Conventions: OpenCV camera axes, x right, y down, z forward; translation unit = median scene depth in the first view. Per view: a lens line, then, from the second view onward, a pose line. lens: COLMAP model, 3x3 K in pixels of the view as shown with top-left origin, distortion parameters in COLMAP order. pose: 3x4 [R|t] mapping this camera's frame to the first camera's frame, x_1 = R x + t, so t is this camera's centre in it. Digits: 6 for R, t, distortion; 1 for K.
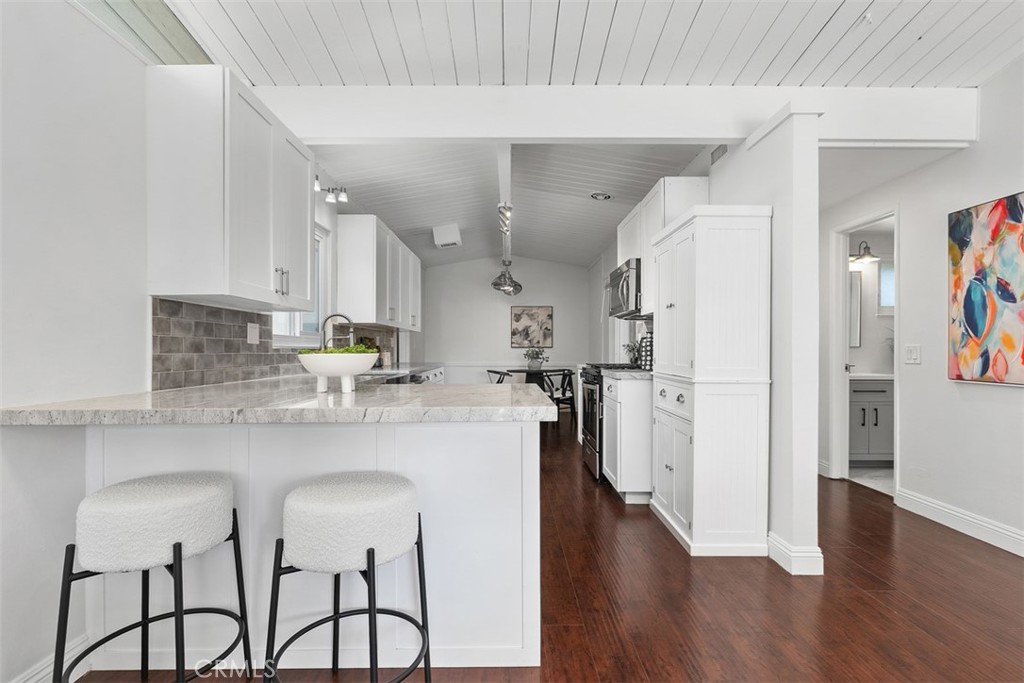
lens RADIAL K [[472.2, 0, 517.3], [0, 472.2, 347.9], [0, 0, 1]] dist [-0.010474, -0.000545]
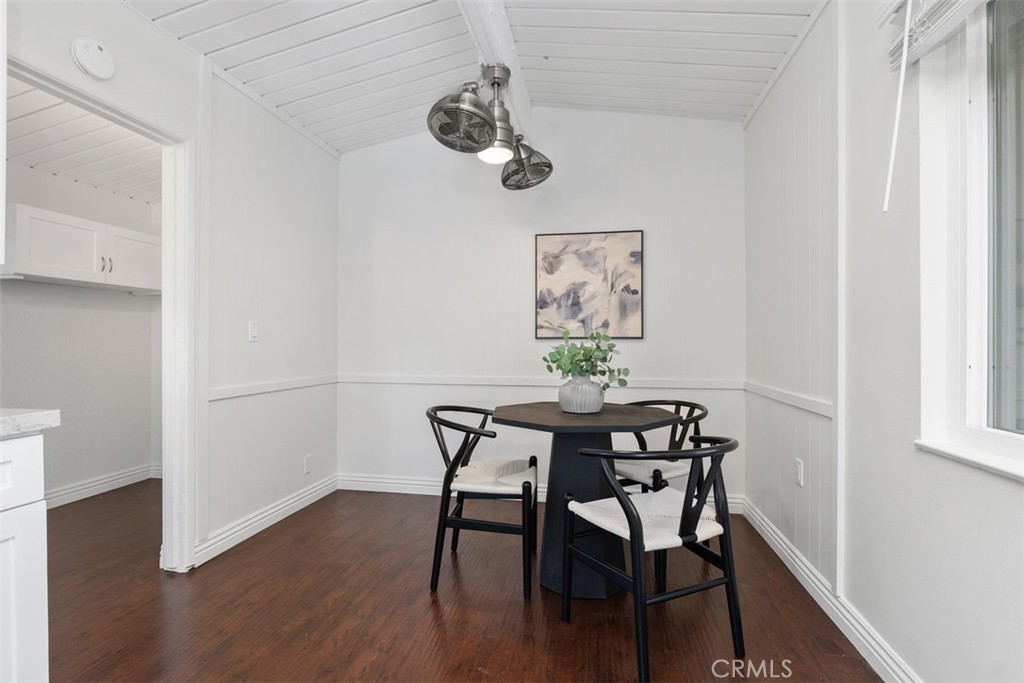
lens RADIAL K [[472.2, 0, 512.6], [0, 472.2, 345.4], [0, 0, 1]] dist [-0.010474, -0.000545]
pose [[0.979538, -0.001987, -0.201249, 0.053924], [0.003504, 0.999968, 0.007181, 0.001975], [0.201229, -0.007739, 0.979514, 0.688519]]
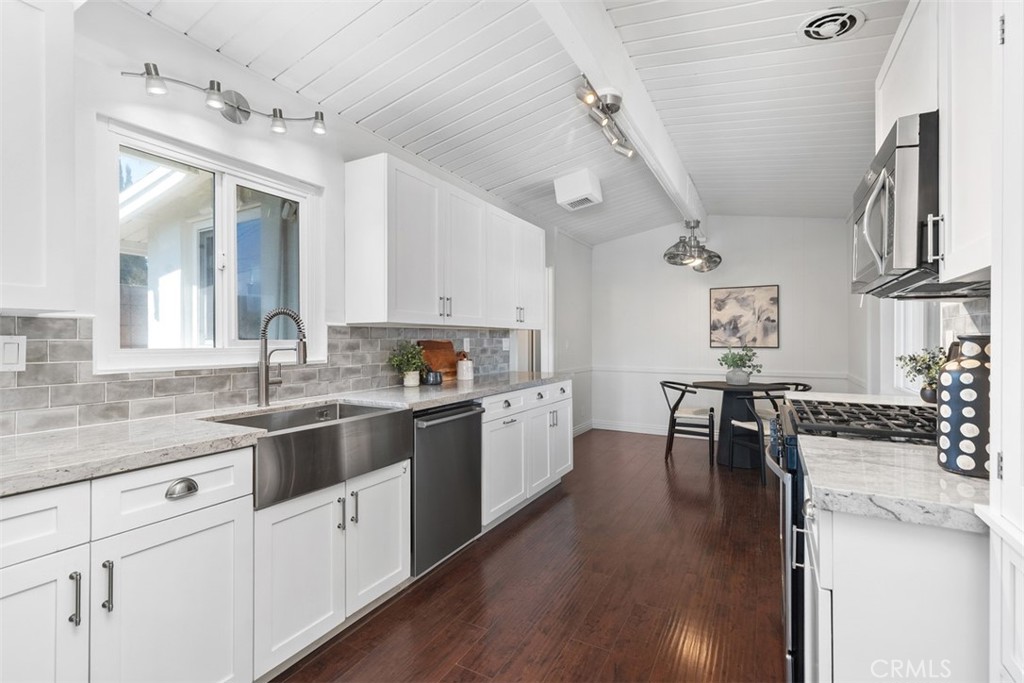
lens RADIAL K [[463.4, 0, 507.7], [0, 463.4, 339.2], [0, 0, 1]] dist [0.002503, -0.000525]
pose [[0.862321, -0.003707, -0.506348, 0.085764], [0.003884, 0.999992, -0.000706, -0.015629], [0.506347, -0.001358, 0.862329, 0.293727]]
